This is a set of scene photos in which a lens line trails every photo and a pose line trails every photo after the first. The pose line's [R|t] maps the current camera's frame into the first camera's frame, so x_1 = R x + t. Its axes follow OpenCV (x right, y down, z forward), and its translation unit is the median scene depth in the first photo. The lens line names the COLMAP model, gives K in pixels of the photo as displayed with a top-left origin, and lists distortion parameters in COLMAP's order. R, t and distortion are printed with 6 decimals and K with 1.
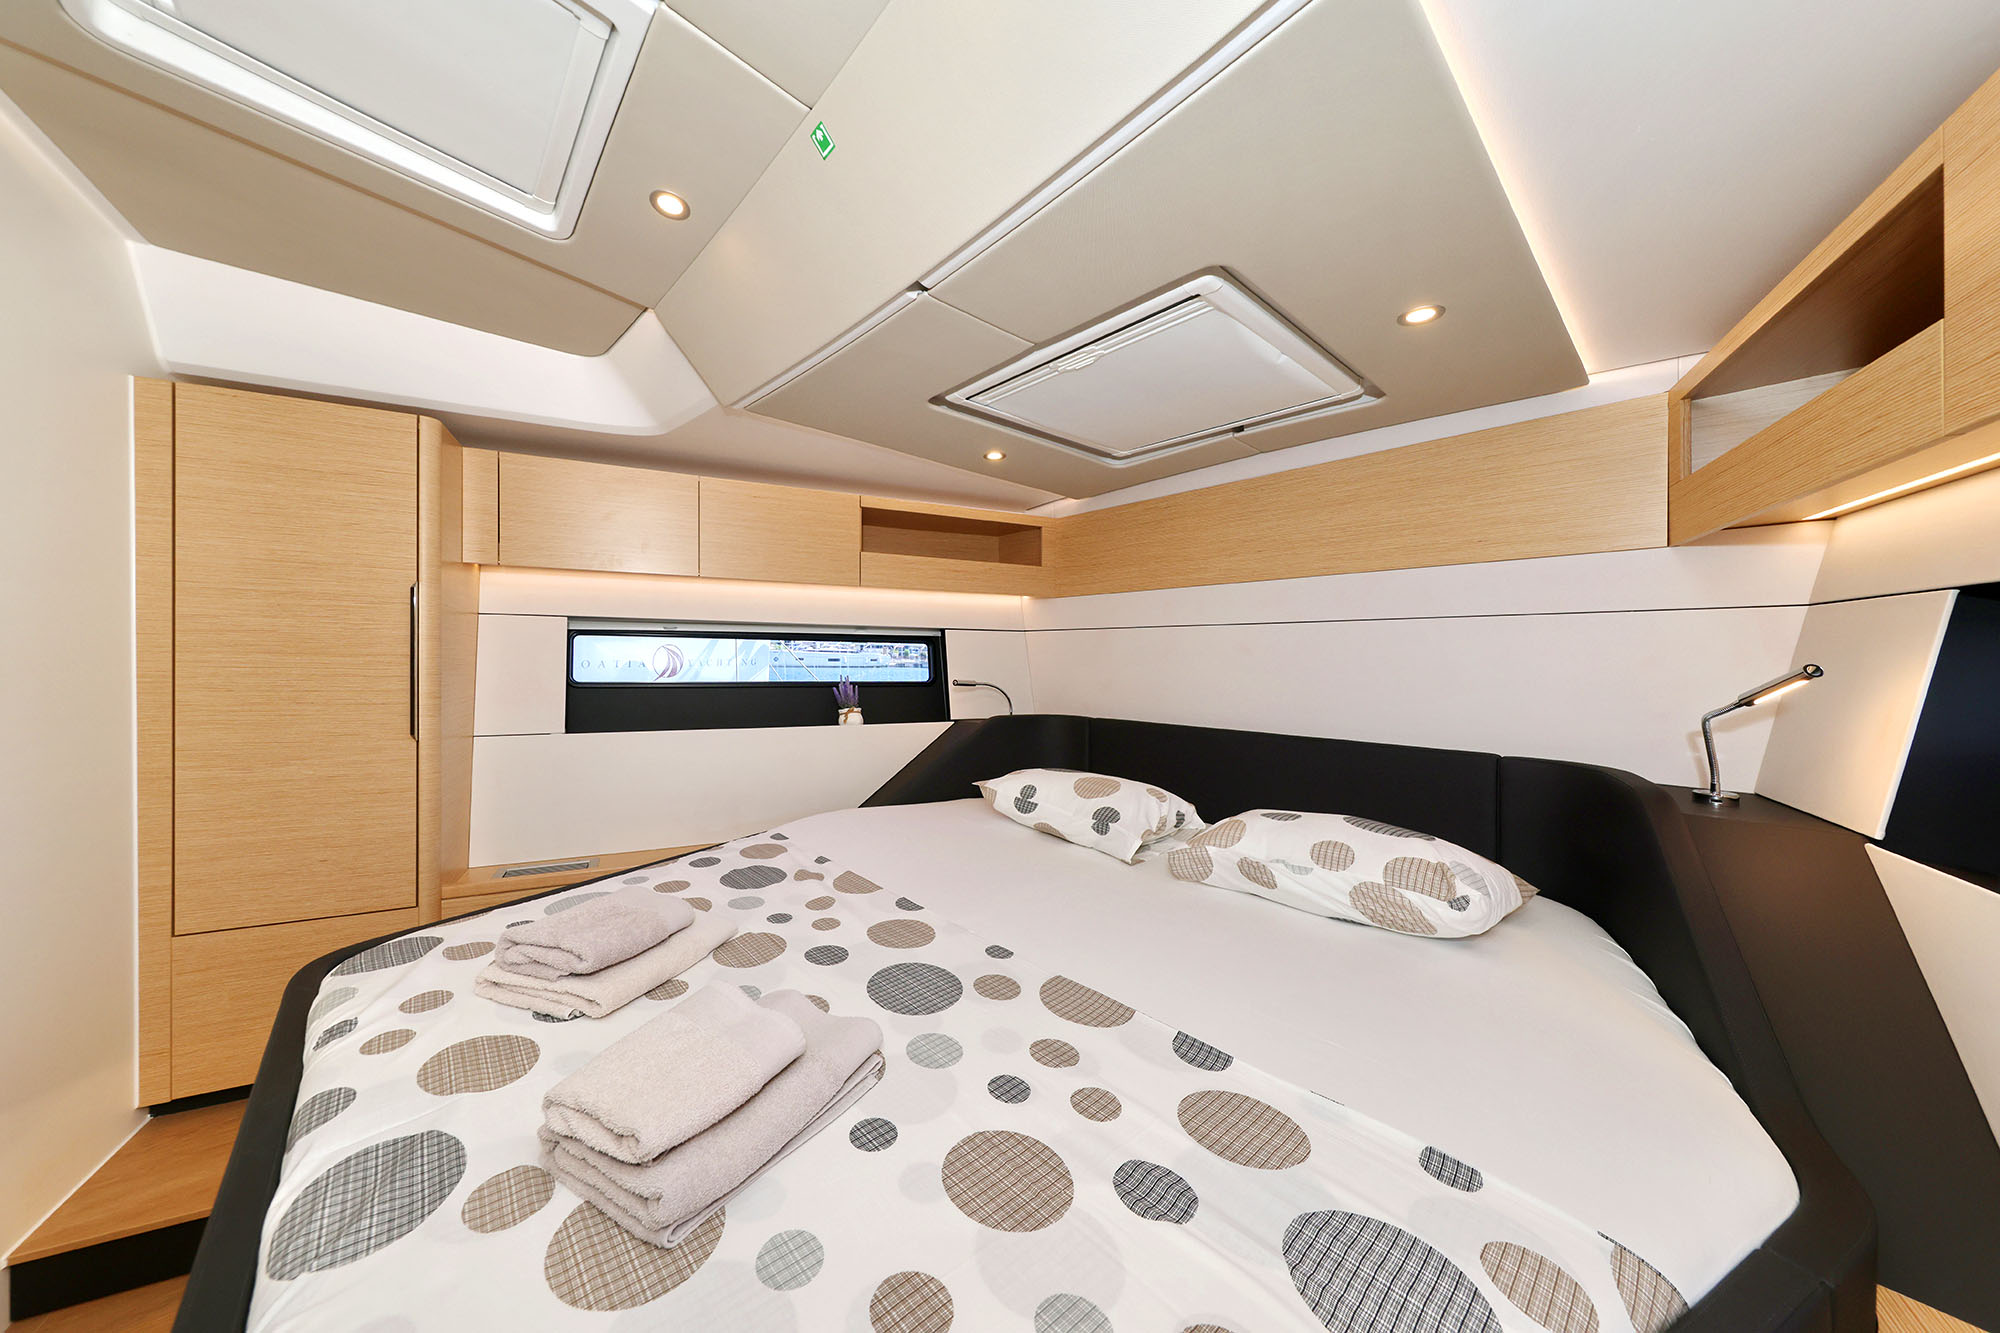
lens RADIAL K [[633.6, 0, 936.1], [0, 633.6, 670.4], [0, 0, 1]] dist [0.001293, 0.000021]
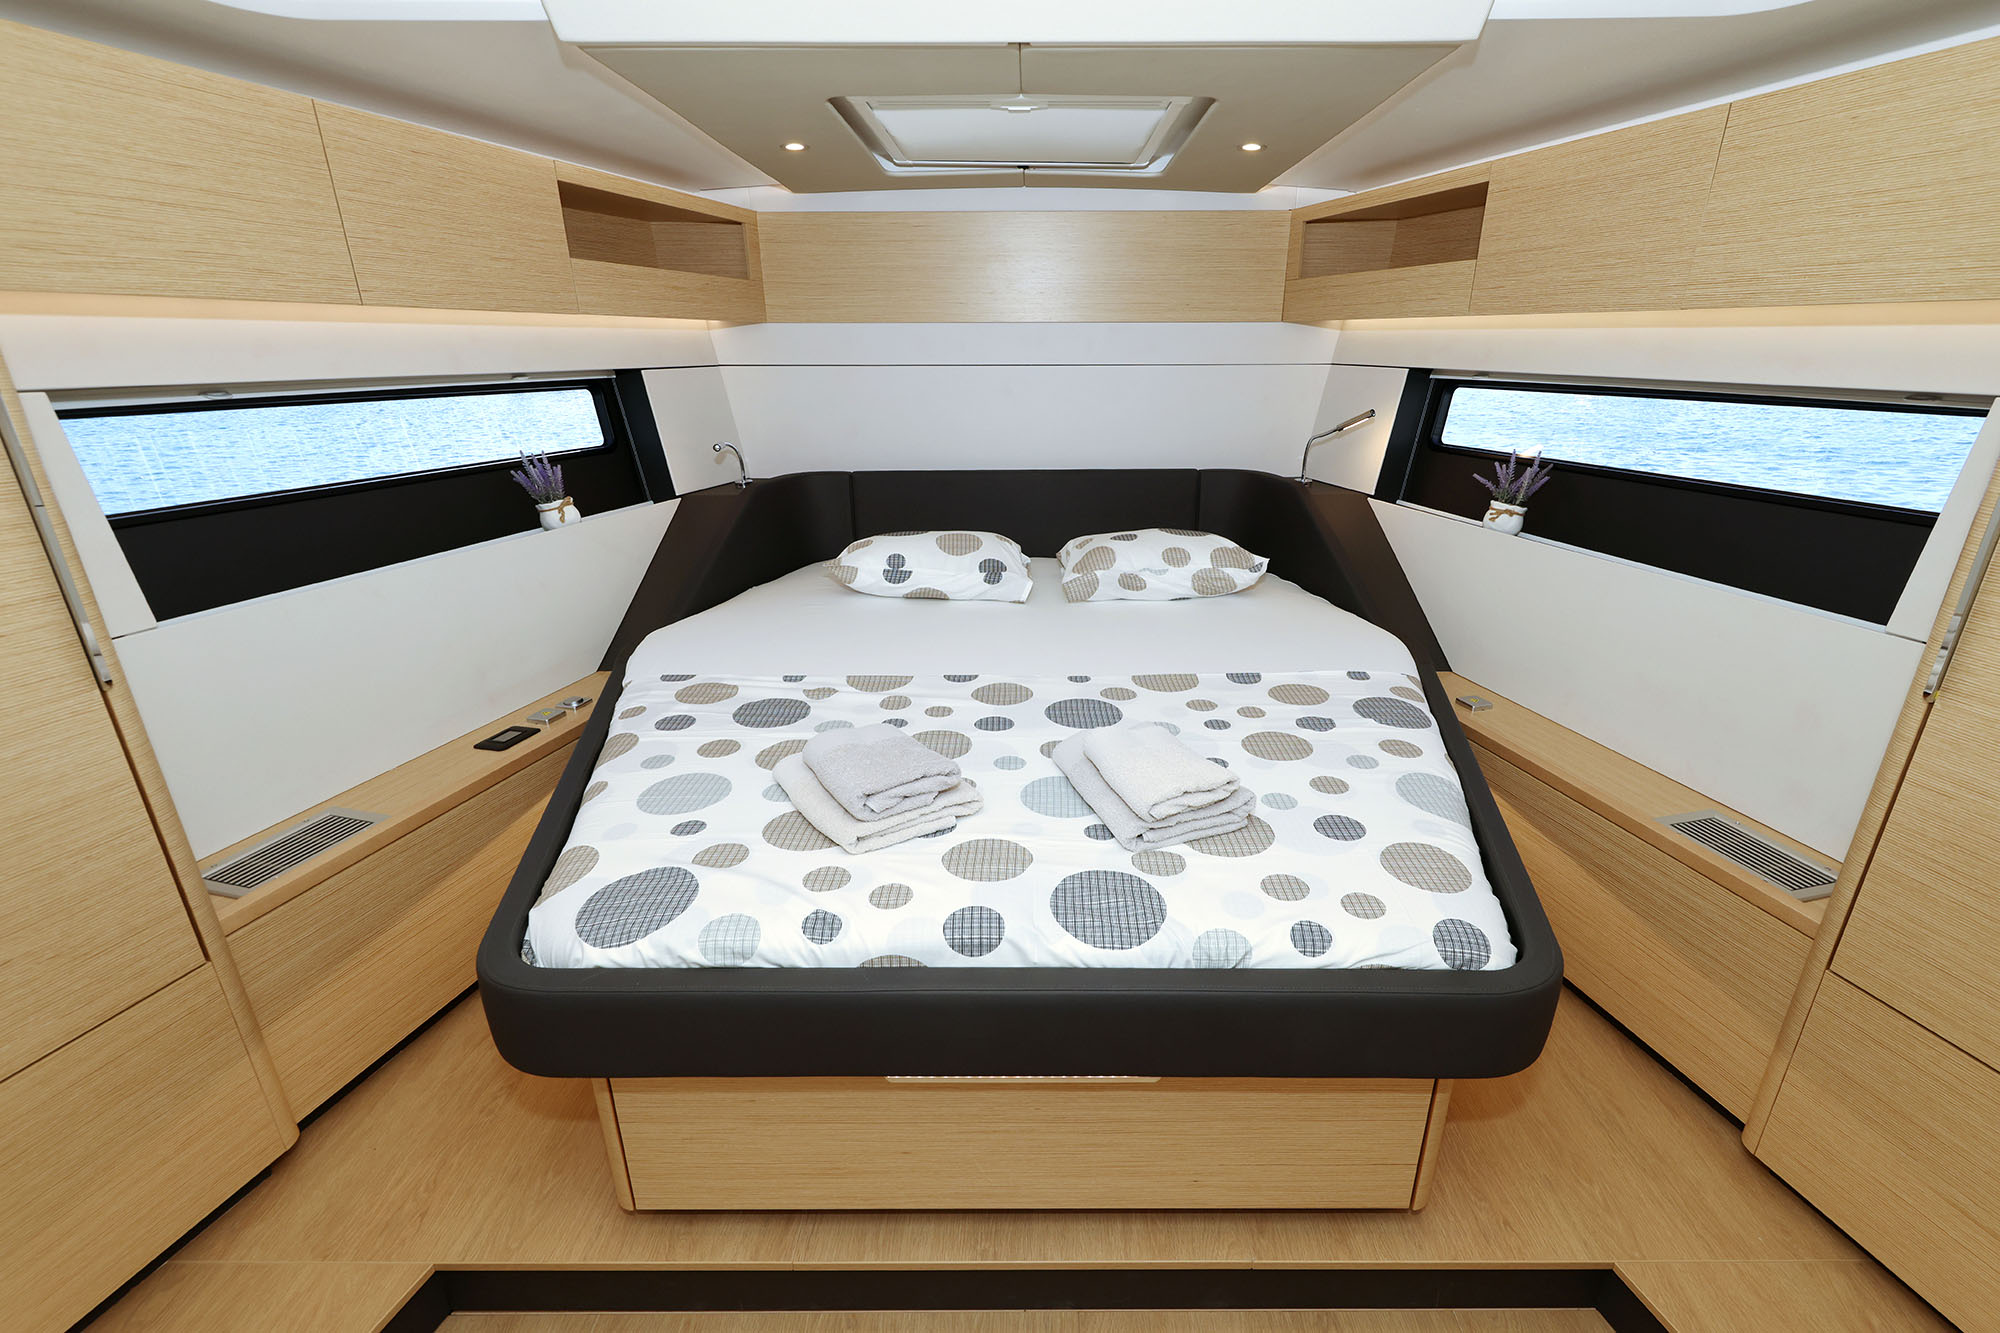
lens RADIAL K [[858.2, 0, 1000.0], [0, 858.2, 666.5], [0, 0, 1]] dist [0.003985, -0.000047]
pose [[0.649900, -0.279141, 0.706902, -0.719941], [0.027842, 0.938230, 0.344891, -0.104505], [-0.759510, -0.204463, 0.617527, 0.037592]]
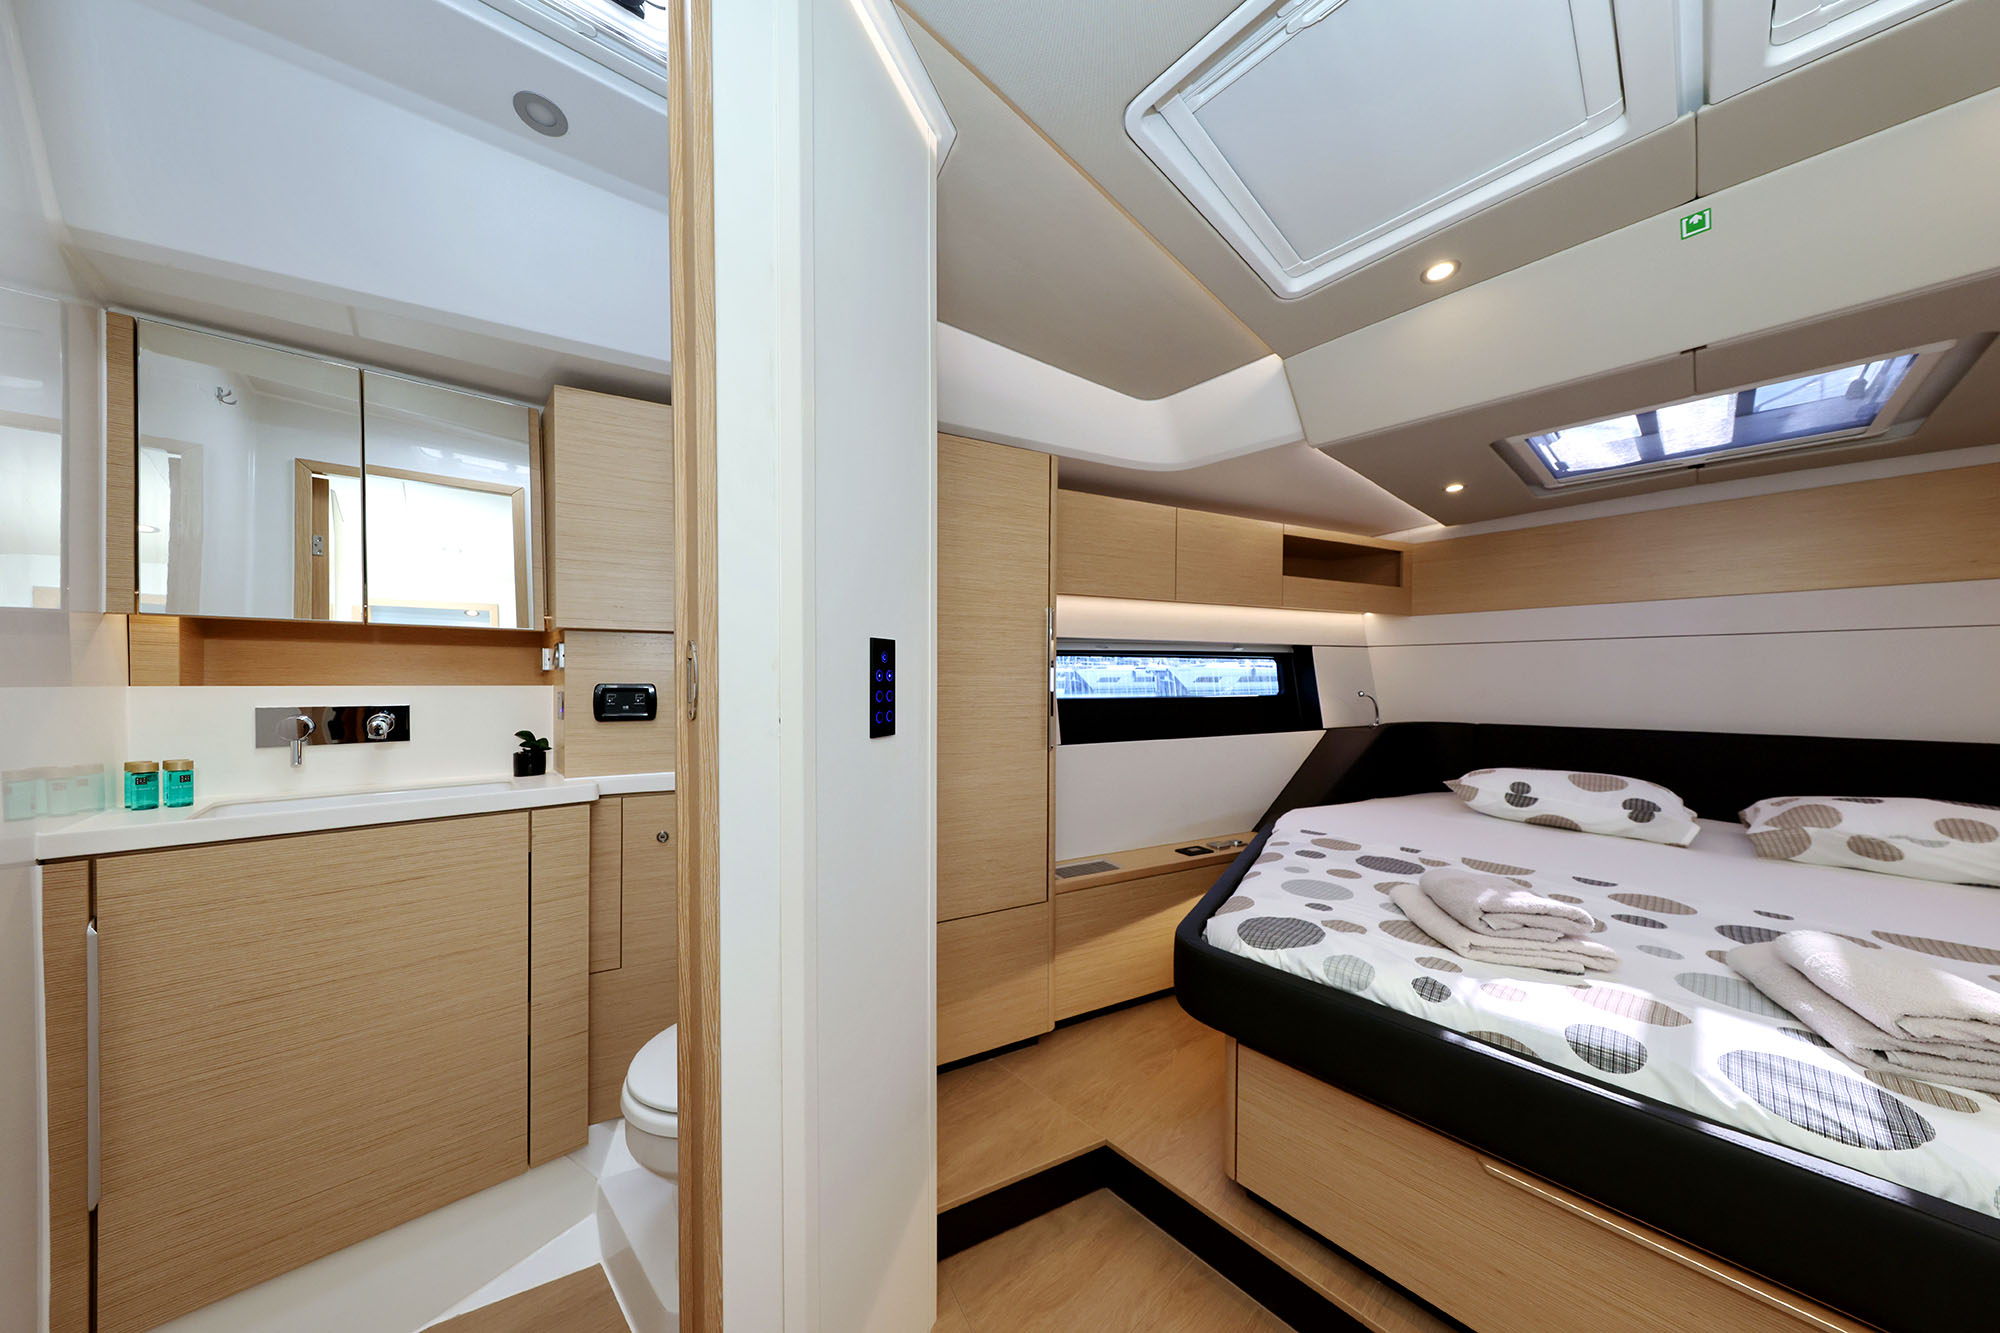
lens RADIAL K [[607.5, 0, 996.9], [0, 607.5, 693.1], [0, 0, 1]] dist [0.000311, -0.000119]
pose [[0.999281, -0.014233, 0.035146, -0.815837], [0.013976, 0.999874, 0.007568, 0.001871], [-0.035249, -0.007071, 0.999354, -0.043363]]
